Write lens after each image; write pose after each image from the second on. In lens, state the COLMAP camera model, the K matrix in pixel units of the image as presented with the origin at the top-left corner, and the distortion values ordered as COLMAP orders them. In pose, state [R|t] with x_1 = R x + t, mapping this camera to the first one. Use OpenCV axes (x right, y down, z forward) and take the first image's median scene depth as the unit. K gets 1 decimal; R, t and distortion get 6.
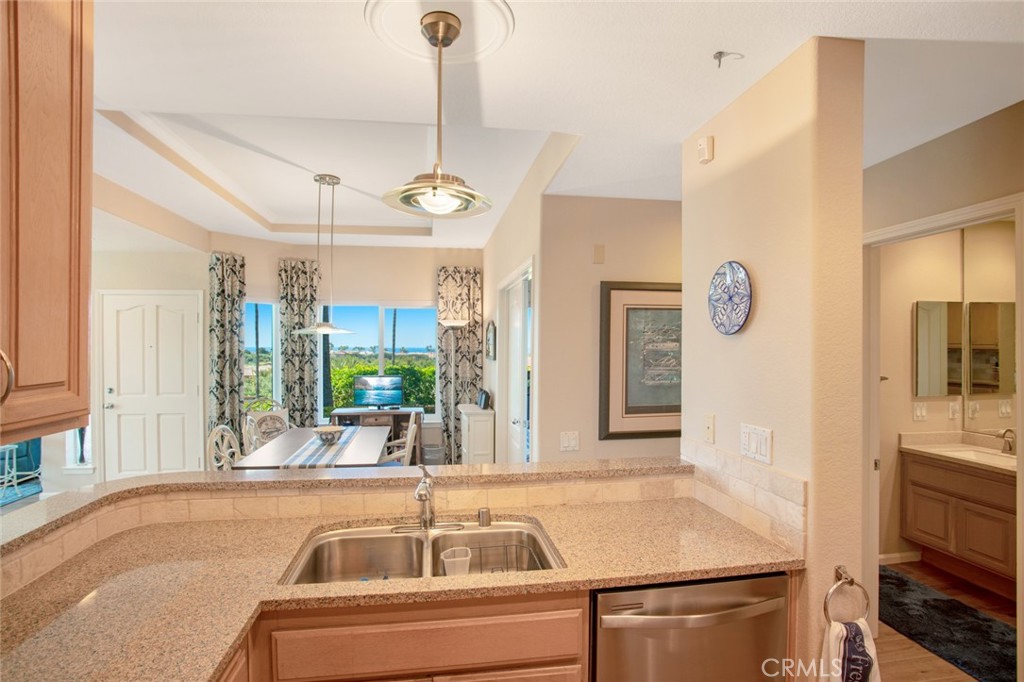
lens RADIAL K [[511.5, 0, 512.0], [0, 511.5, 341.0], [0, 0, 1]] dist [-0.071887, 0.000630]
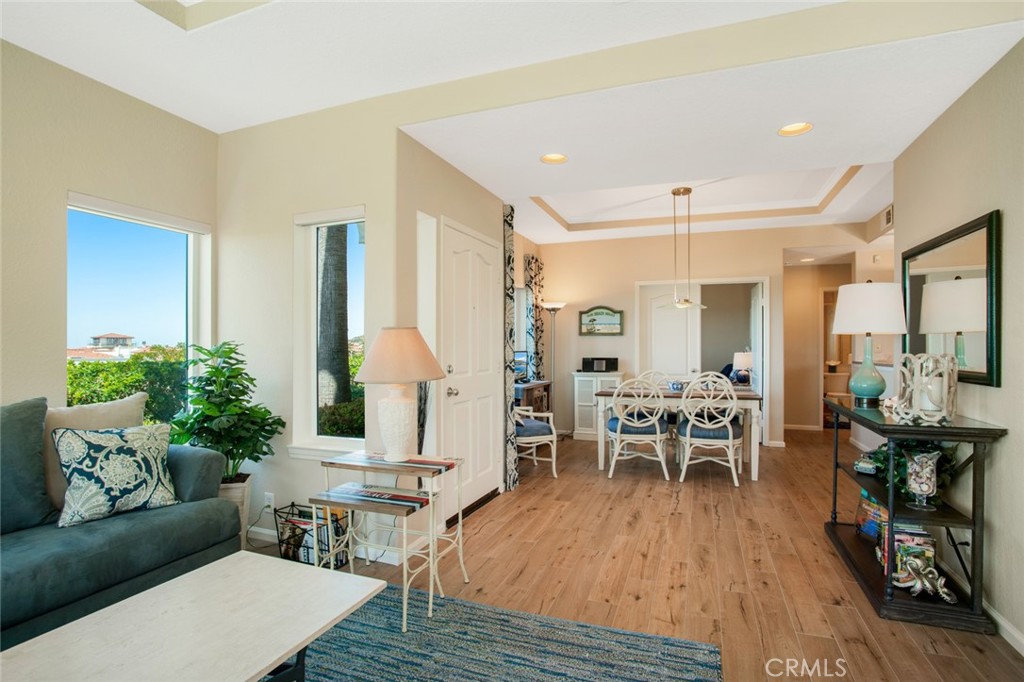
lens RADIAL K [[517.8, 0, 498.1], [0, 517.8, 342.3], [0, 0, 1]] dist [-0.091421, 0.044201]
pose [[0.512291, 0.011173, 0.858739, -1.303561], [-0.006183, 0.999937, -0.009322, 0.066250], [-0.858790, -0.000535, 0.512328, 0.542189]]
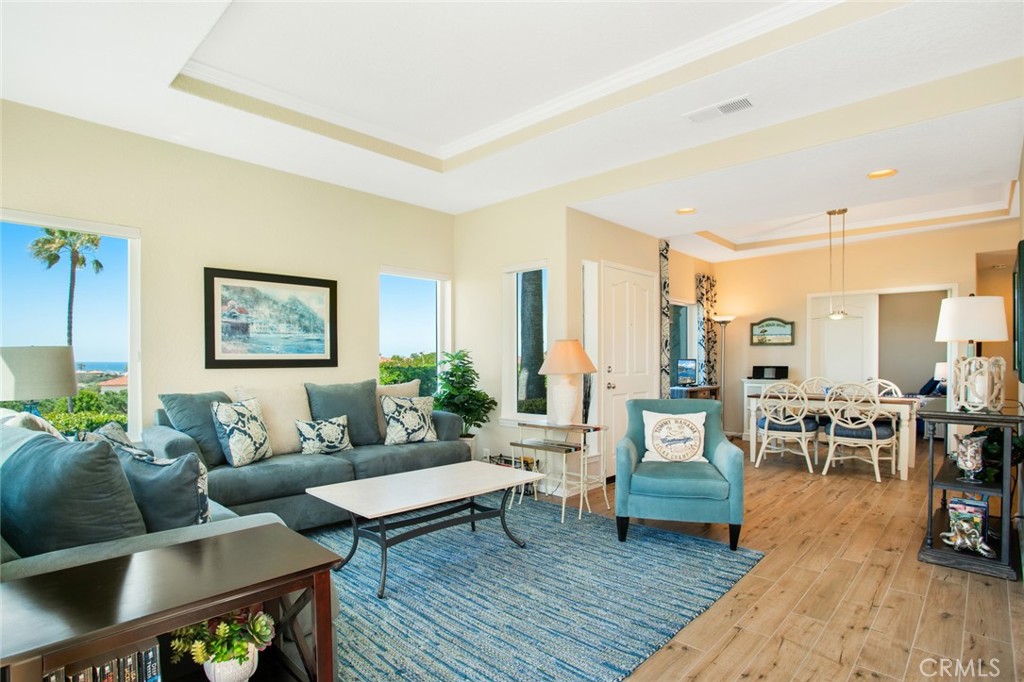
lens RADIAL K [[511.5, 0, 512.0], [0, 511.5, 341.0], [0, 0, 1]] dist [-0.071887, 0.000630]
pose [[0.785218, 0.027375, 0.618614, -1.442381], [-0.009628, 0.999441, -0.032007, 0.073739], [-0.619145, 0.019176, 0.785042, 0.356617]]
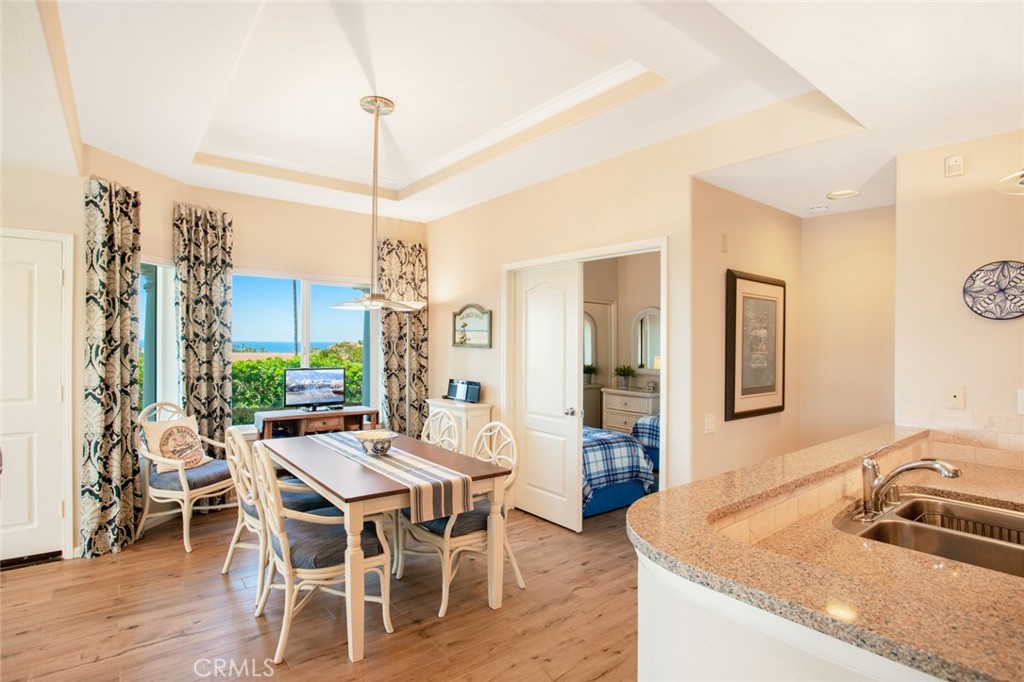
lens RADIAL K [[517.8, 0, 498.1], [0, 517.8, 342.3], [0, 0, 1]] dist [-0.091421, 0.044201]
pose [[0.877662, 0.012869, 0.479107, -0.431100], [-0.017837, 0.999824, 0.005820, 0.020295], [-0.478948, -0.013654, 0.877737, 0.181757]]
